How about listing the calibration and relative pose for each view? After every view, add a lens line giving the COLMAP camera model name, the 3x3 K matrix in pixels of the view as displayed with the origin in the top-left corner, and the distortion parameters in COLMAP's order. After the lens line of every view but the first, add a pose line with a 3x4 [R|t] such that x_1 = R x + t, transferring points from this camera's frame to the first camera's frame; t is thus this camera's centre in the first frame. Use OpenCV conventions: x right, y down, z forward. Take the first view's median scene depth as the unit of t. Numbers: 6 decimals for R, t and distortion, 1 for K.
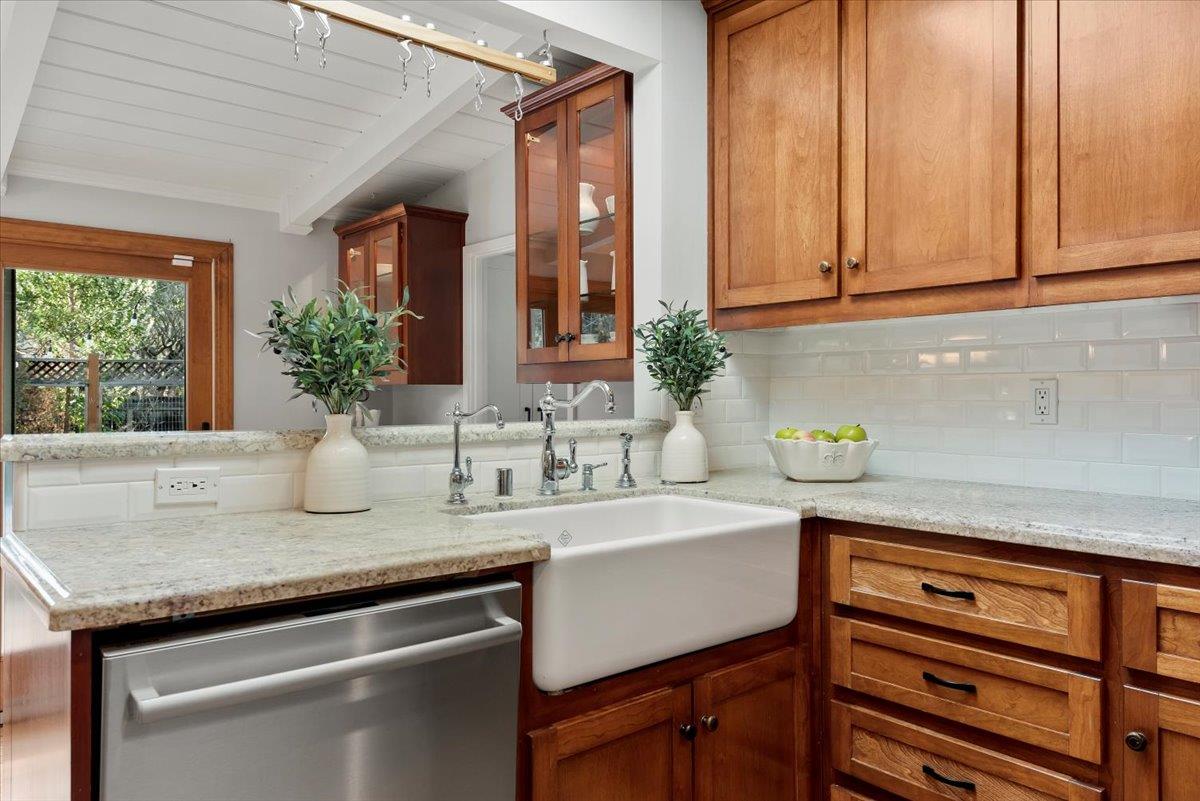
lens RADIAL K [[834.4, 0, 598.8], [0, 834.4, 388.2], [0, 0, 1]] dist [0.012872, -0.002399]
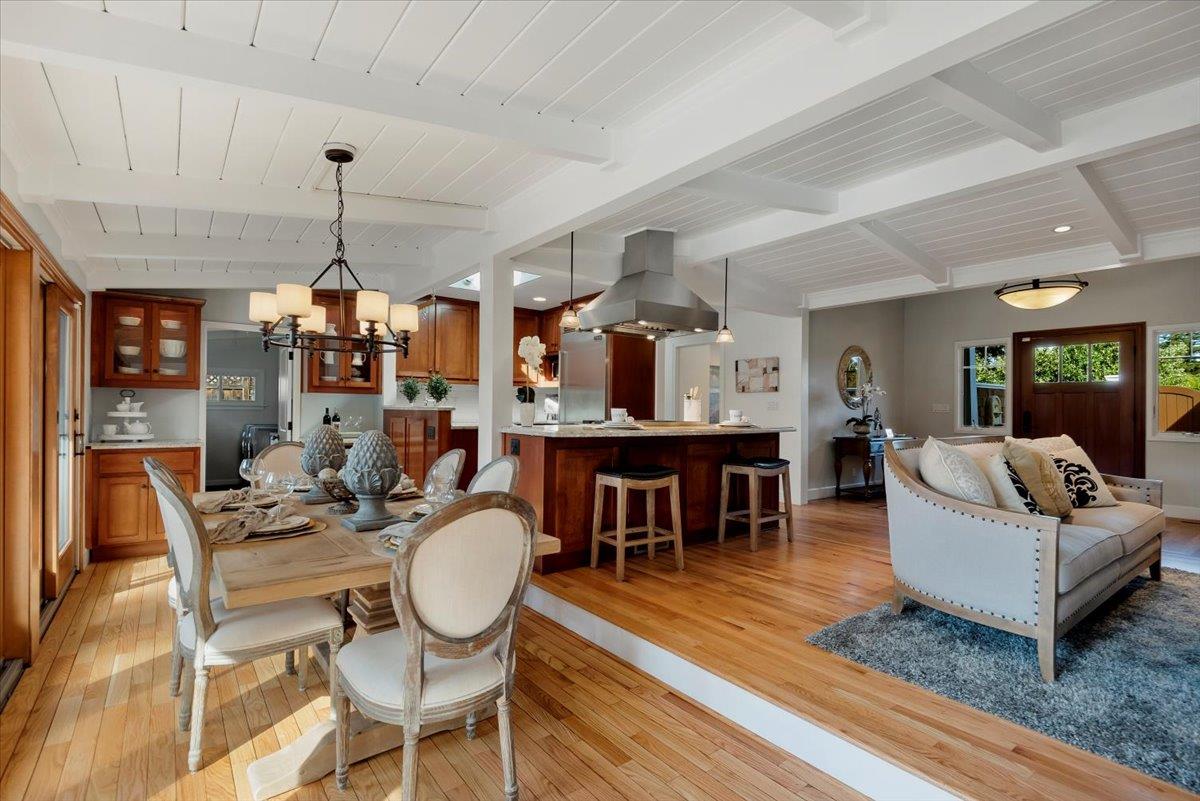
lens RADIAL K [[565.6, 0, 600.0], [0, 565.6, 400.5], [0, 0, 1]] dist [-0.000566, -0.000022]
pose [[0.066048, 0.017613, 0.997661, -3.067986], [-0.018951, 0.999686, -0.016394, 0.051486], [-0.997636, -0.017824, 0.066361, -0.086700]]
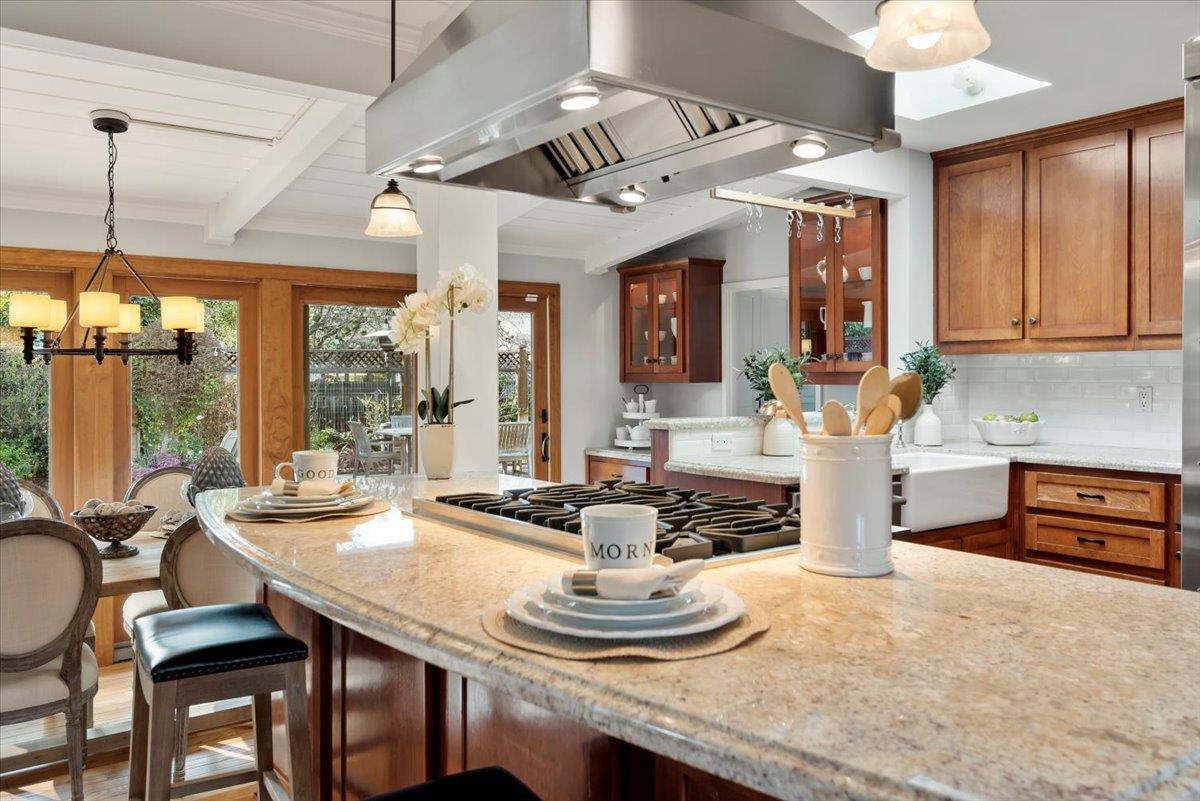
lens RADIAL K [[898.7, 0, 599.8], [0, 898.7, 380.1], [0, 0, 1]] dist [0.002657, -0.002395]
pose [[0.996430, -0.003787, -0.084341, -0.512003], [0.004960, 0.999894, 0.013691, -0.063996], [0.084281, -0.014060, 0.996343, -1.113044]]
